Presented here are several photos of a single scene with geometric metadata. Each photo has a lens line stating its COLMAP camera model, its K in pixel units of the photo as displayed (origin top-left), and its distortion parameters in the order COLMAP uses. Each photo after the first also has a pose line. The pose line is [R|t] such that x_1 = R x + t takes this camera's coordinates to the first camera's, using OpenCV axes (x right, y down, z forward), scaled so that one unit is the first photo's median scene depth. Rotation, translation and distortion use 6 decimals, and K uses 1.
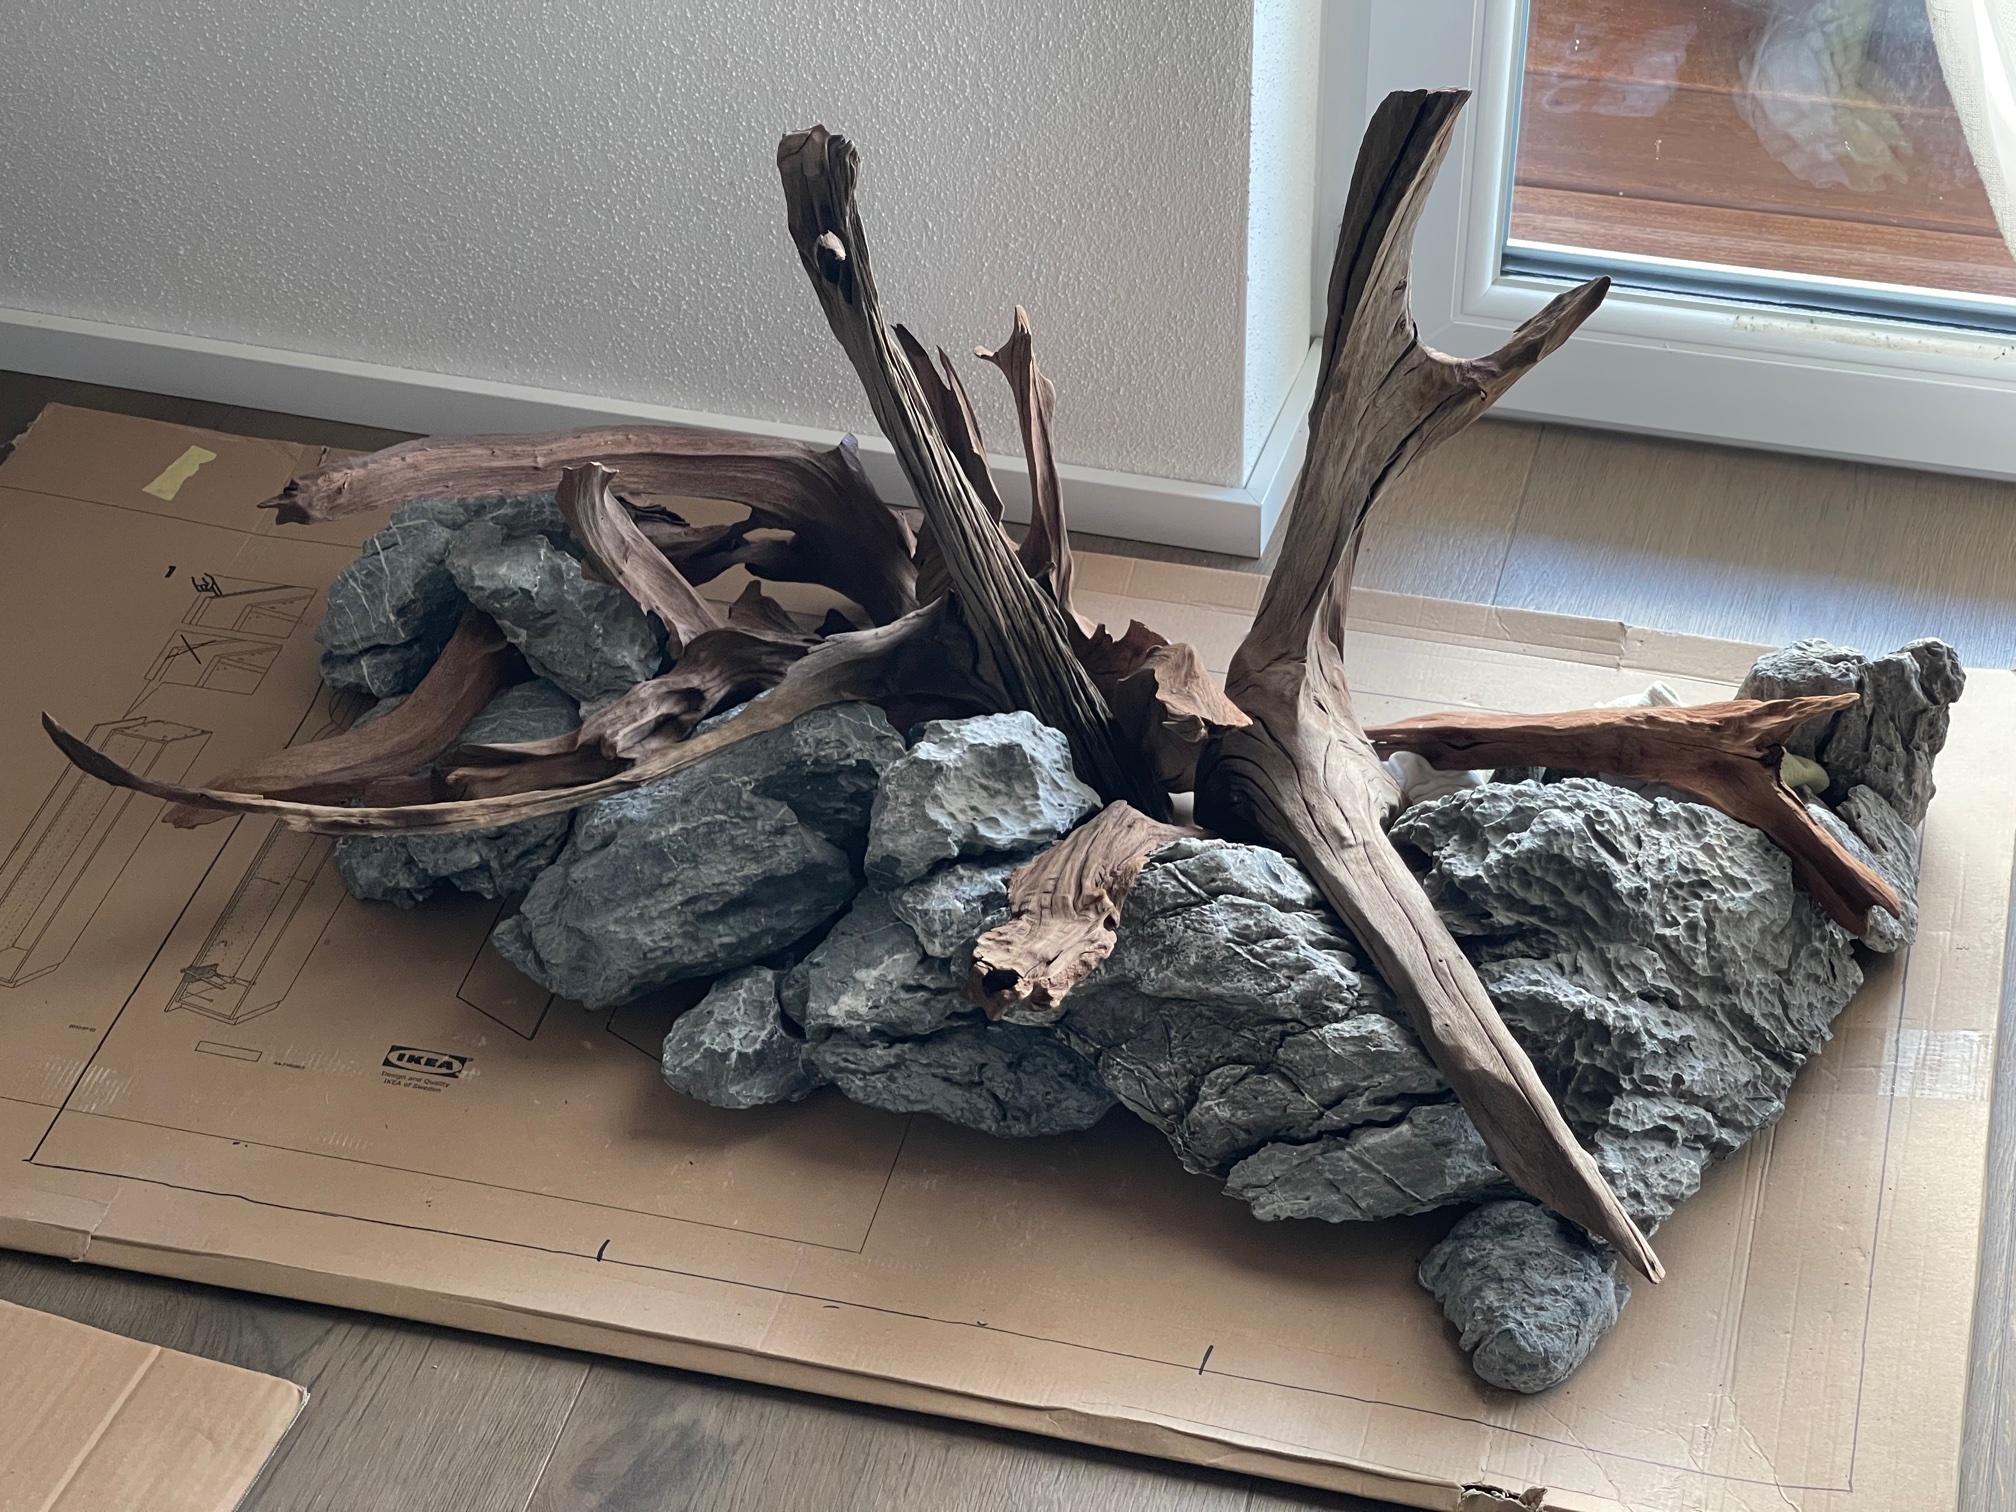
lens RADIAL K [[3749.8, 0, 1007.6], [0, 3749.8, 757.0], [0, 0, 1]] dist [0.150167, 0.000000]
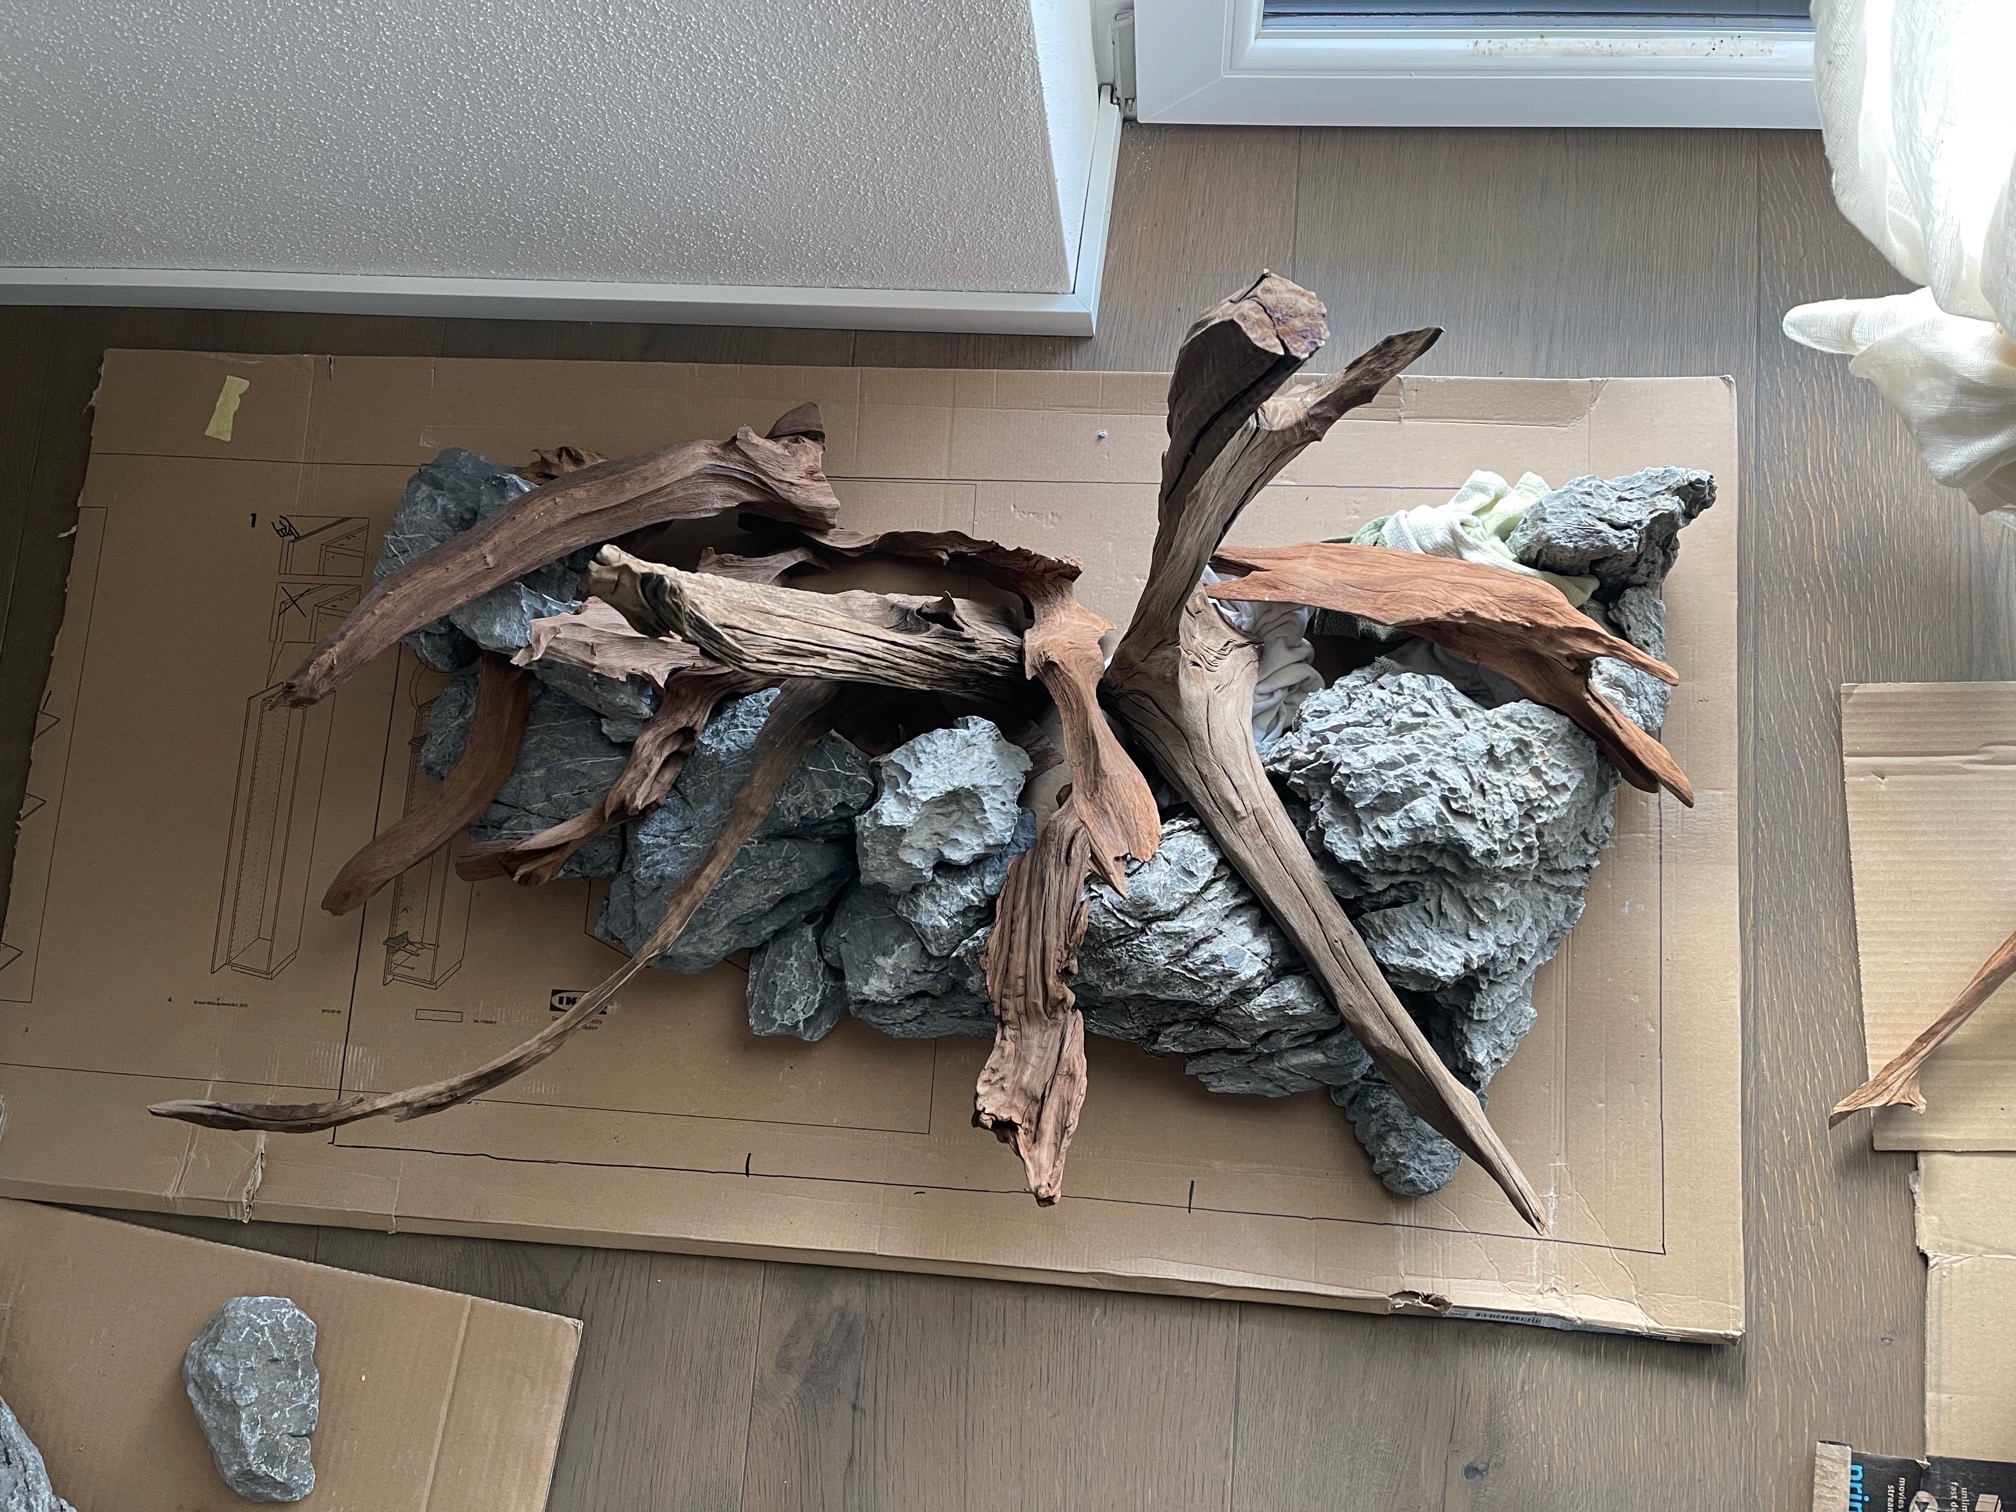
lens RADIAL K [[1547.7, 0, 1008.2], [0, 1547.7, 757.9], [0, 0, 1]] dist [0.048238, -0.050525]
pose [[0.978811, -0.199410, -0.046537, 0.043555], [0.185680, 0.768530, 0.612278, -0.317663], [-0.086329, -0.607945, 0.789272, 0.621132]]
